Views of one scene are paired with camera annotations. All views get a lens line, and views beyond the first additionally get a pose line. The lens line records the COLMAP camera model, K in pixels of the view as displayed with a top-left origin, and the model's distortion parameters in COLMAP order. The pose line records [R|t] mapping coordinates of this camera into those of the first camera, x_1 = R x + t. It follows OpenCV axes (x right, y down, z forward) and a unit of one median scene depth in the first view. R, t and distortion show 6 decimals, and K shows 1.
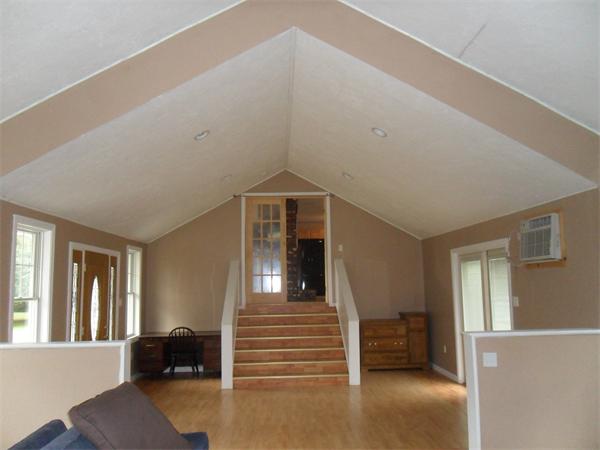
lens RADIAL K [[489.1, 0, 302.2], [0, 489.1, 224.9], [0, 0, 1]] dist [-0.003038, -0.035137]
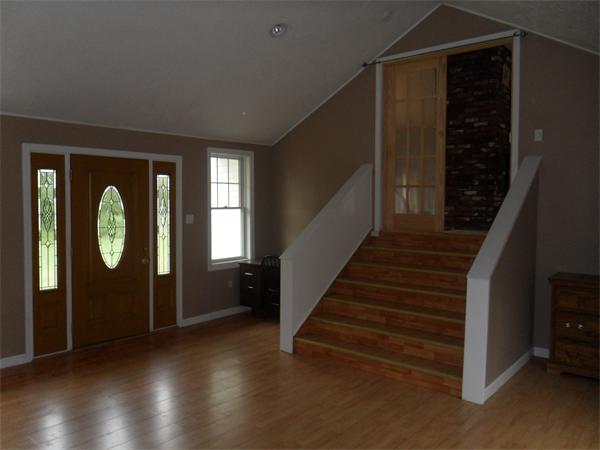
lens RADIAL K [[489.1, 0, 298.9], [0, 489.1, 223.9], [0, 0, 1]] dist [-0.003038, -0.035137]
pose [[0.725520, 0.056932, -0.685843, 0.305134], [0.064549, 0.986550, 0.150176, 0.055274], [0.685168, -0.153226, 0.712086, 0.527266]]
